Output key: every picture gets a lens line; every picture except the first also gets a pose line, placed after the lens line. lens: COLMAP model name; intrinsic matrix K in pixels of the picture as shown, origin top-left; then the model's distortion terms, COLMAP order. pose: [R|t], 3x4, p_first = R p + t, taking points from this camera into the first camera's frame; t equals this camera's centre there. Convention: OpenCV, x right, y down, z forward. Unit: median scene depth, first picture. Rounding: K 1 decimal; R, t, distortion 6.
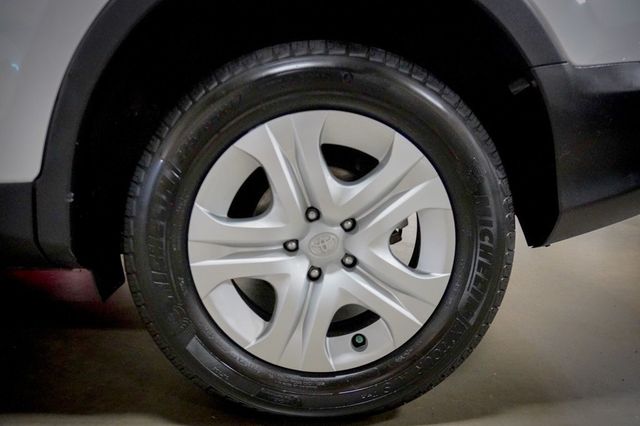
lens RADIAL K [[403.5, 0, 320.0], [0, 403.5, 213.0], [0, 0, 1]] dist [-0.038422, 0.003165]
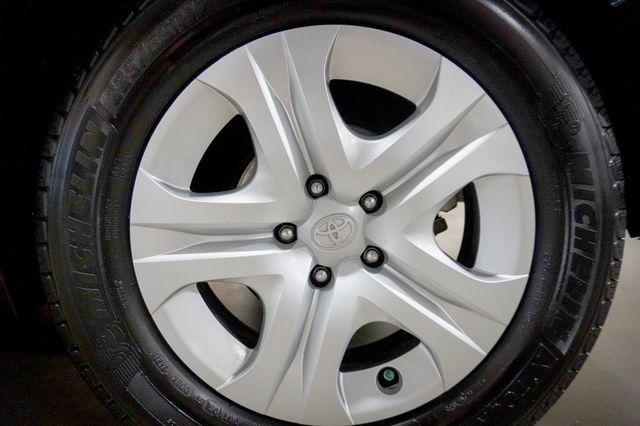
lens RADIAL K [[403.5, 0, 320.0], [0, 403.5, 213.0], [0, 0, 1]] dist [-0.038422, 0.003165]
pose [[0.999416, -0.007307, -0.033376, 0.007976], [0.005872, 0.999063, -0.042883, 0.077033], [0.033658, 0.042662, 0.998522, 0.338334]]
